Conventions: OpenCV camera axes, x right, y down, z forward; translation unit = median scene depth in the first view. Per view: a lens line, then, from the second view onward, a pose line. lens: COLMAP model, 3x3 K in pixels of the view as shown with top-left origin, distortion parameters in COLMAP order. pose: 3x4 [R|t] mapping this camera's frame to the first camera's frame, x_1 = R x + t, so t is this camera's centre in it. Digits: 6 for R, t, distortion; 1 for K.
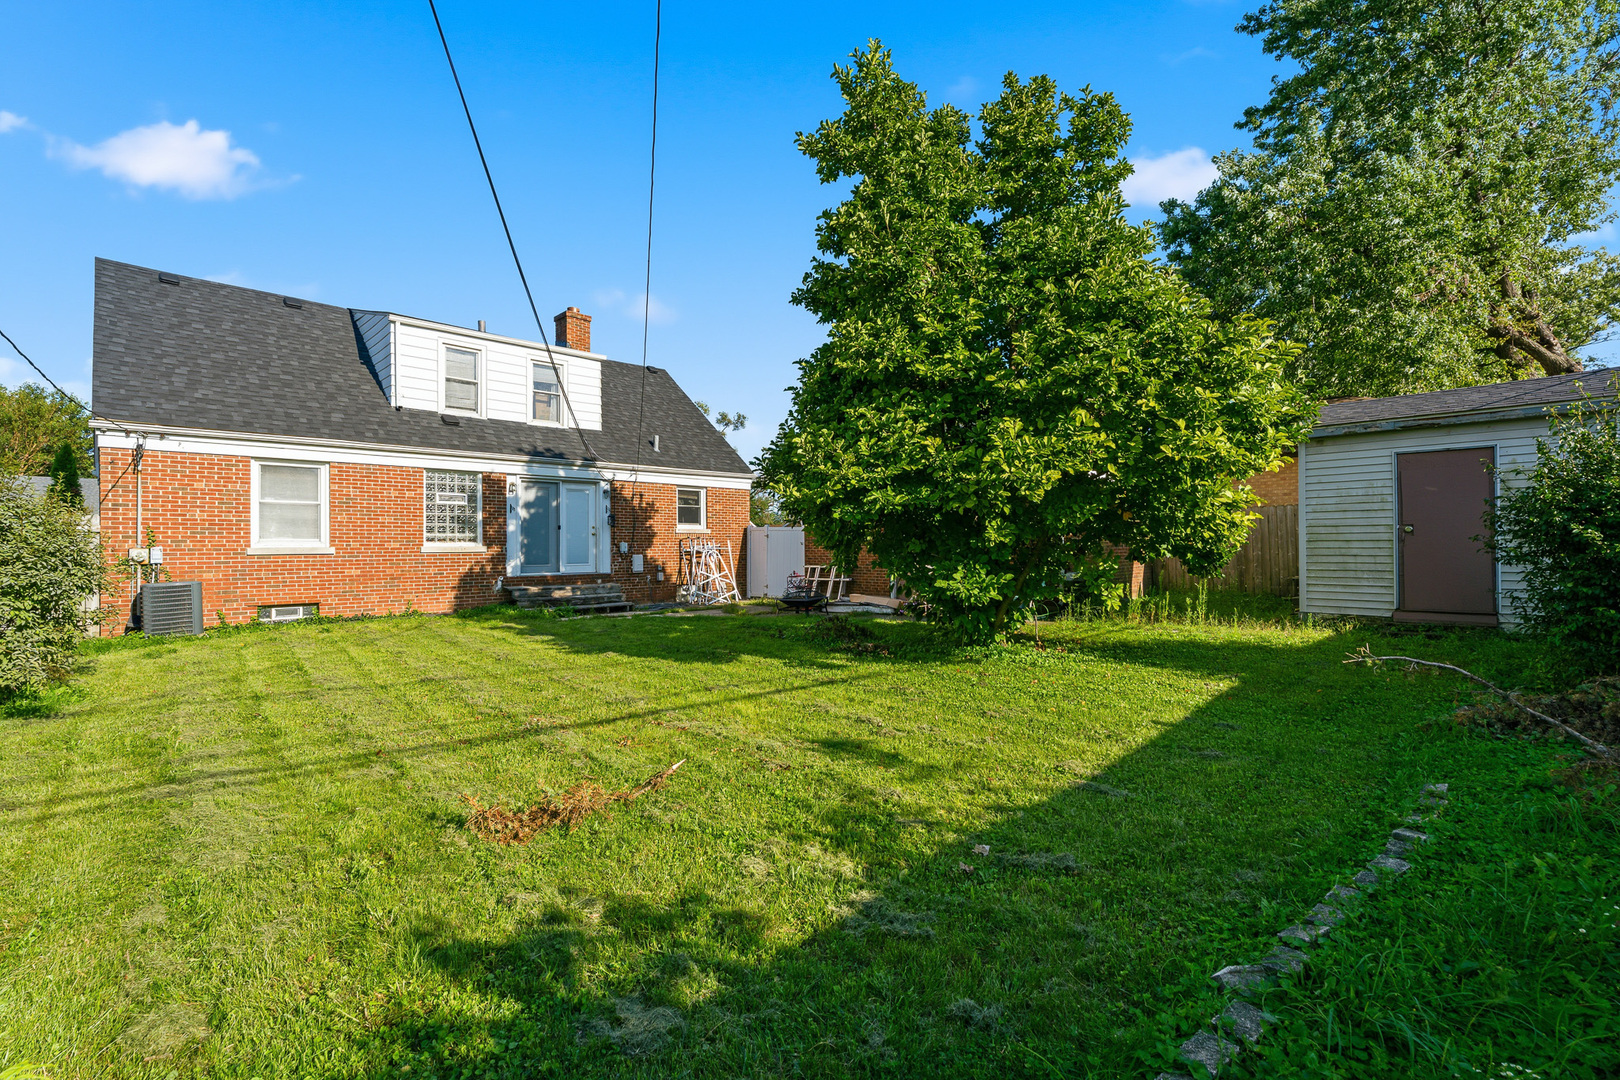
lens RADIAL K [[718.2, 0, 810.0], [0, 718.2, 540.0], [0, 0, 1]] dist [0.002216, 0.000378]
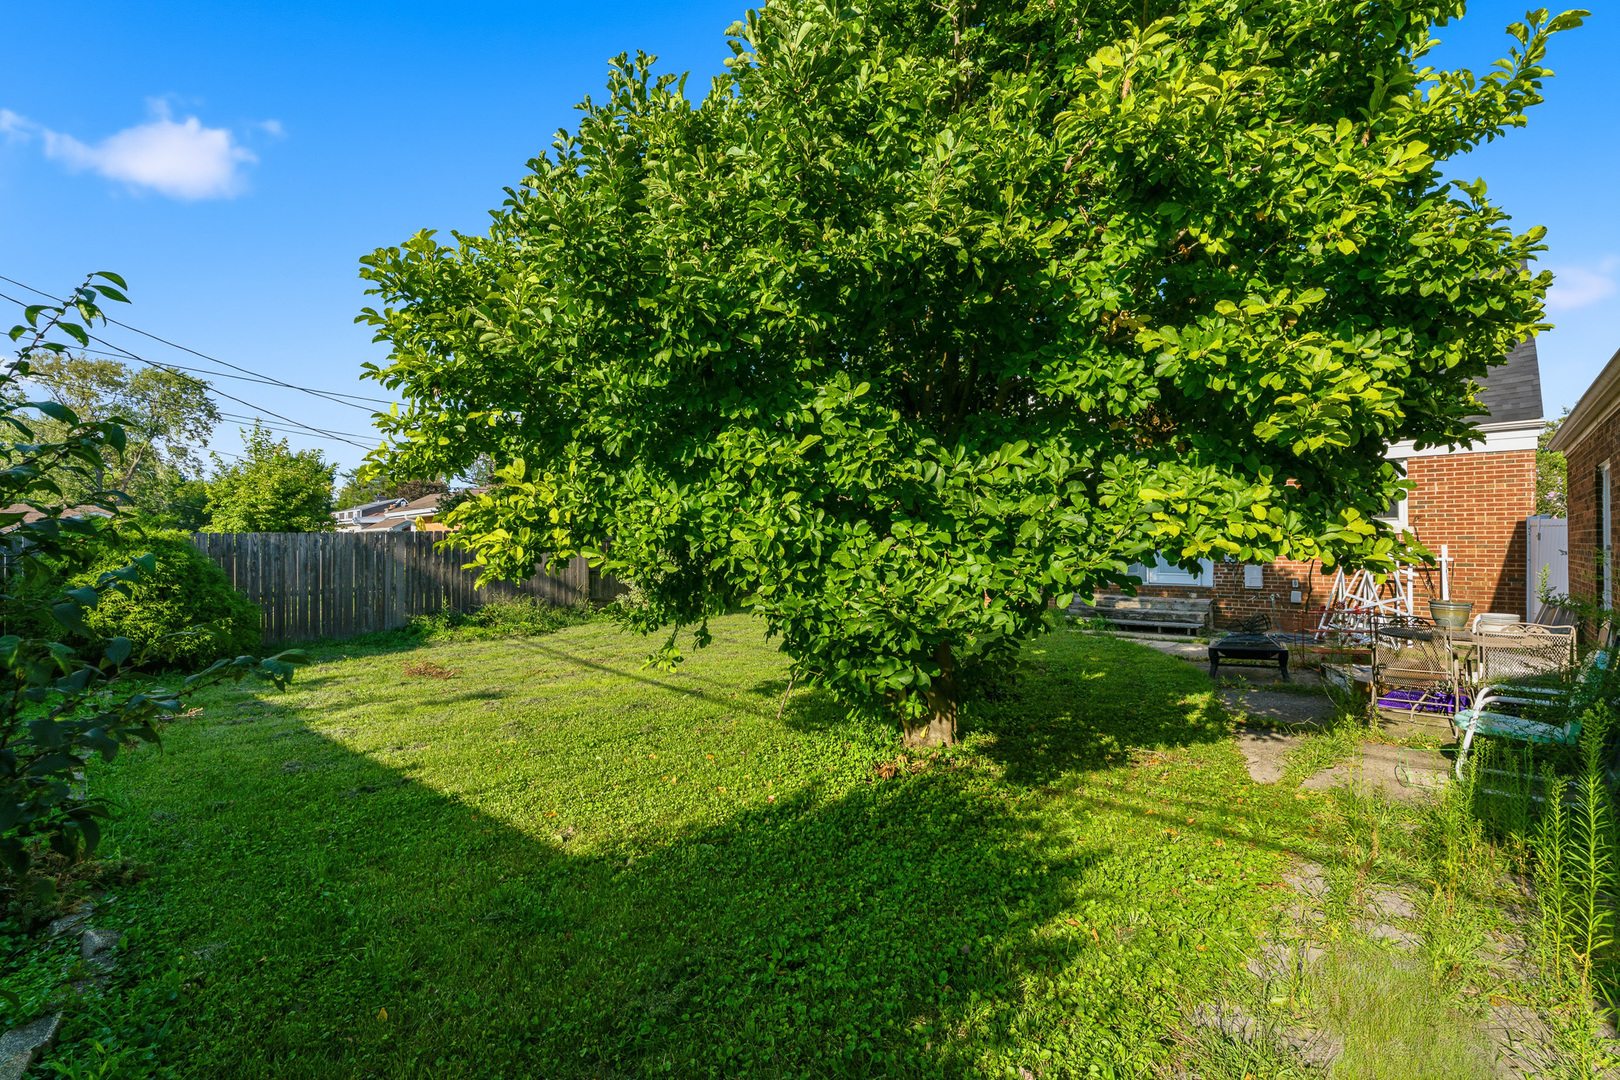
lens RADIAL K [[718.2, 0, 810.0], [0, 718.2, 540.0], [0, 0, 1]] dist [0.002216, 0.000378]
pose [[0.074048, -0.008391, -0.997219, 0.536679], [0.010089, 0.999920, -0.007665, -0.004867], [0.997204, -0.009493, 0.074126, 0.551694]]
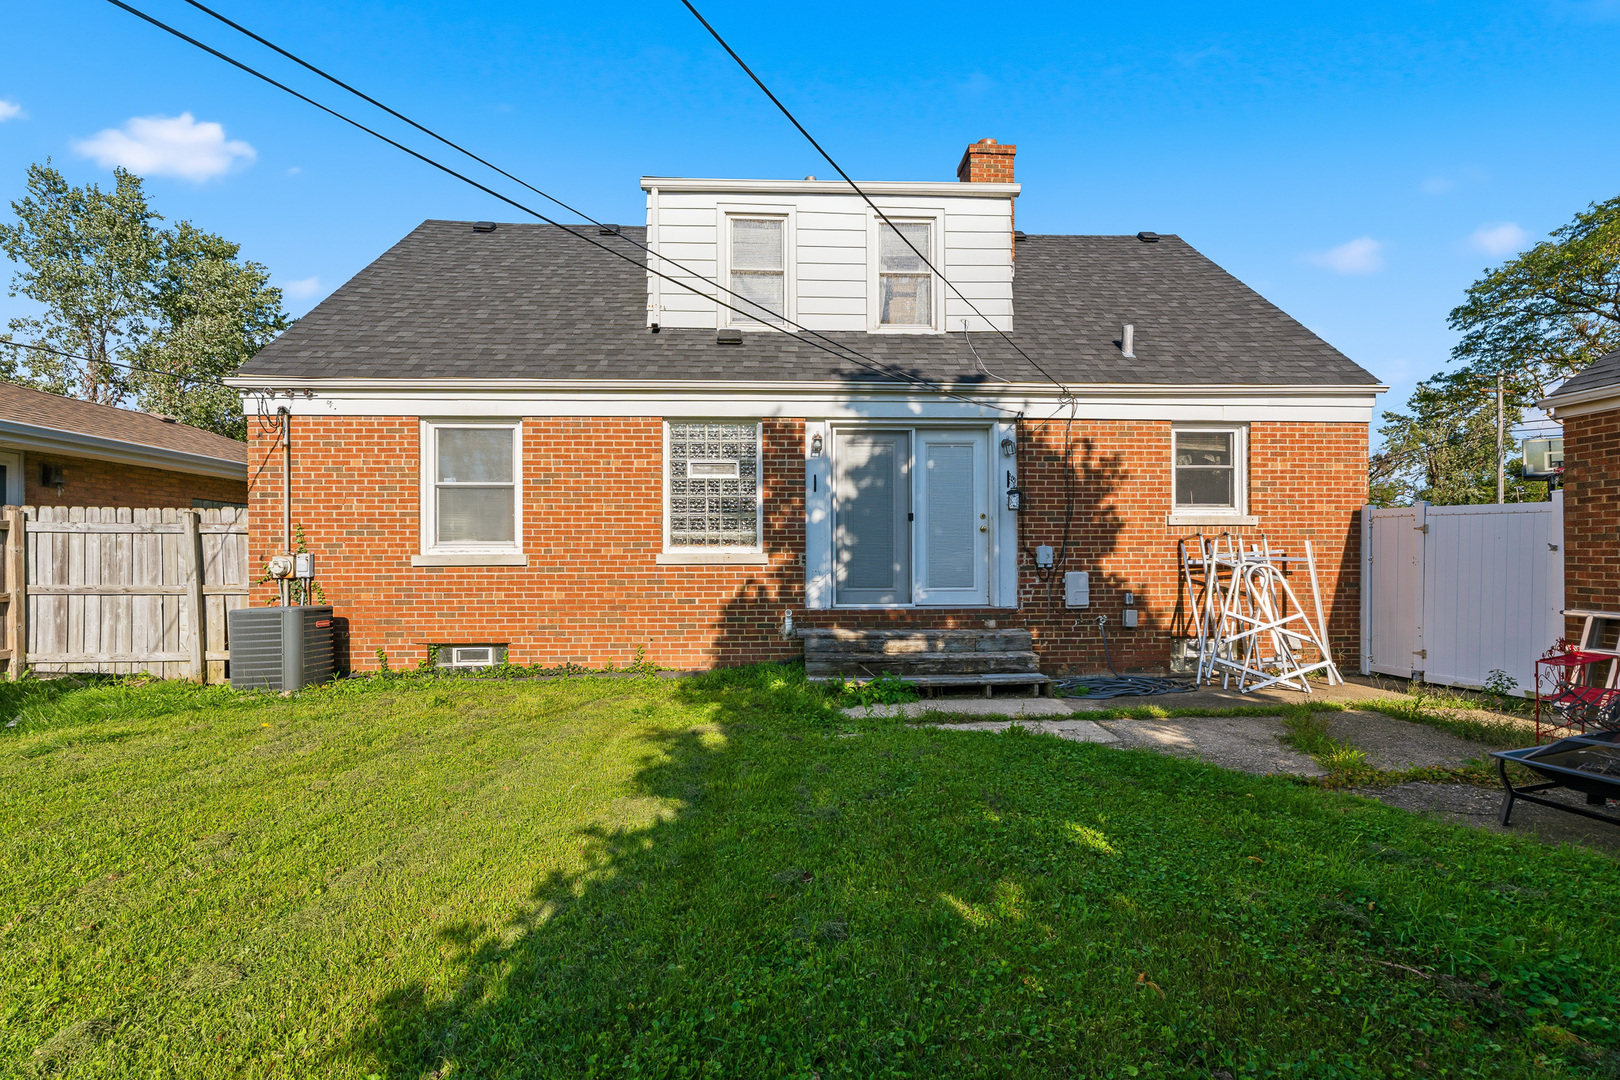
lens RADIAL K [[734.1, 0, 810.0], [0, 734.1, 540.0], [0, 0, 1]] dist [0.000032, 0.000252]
pose [[0.745672, -0.004229, -0.666300, -0.052808], [0.004305, 0.999990, -0.001528, -0.000104], [0.666299, -0.001729, 0.745683, 0.587776]]
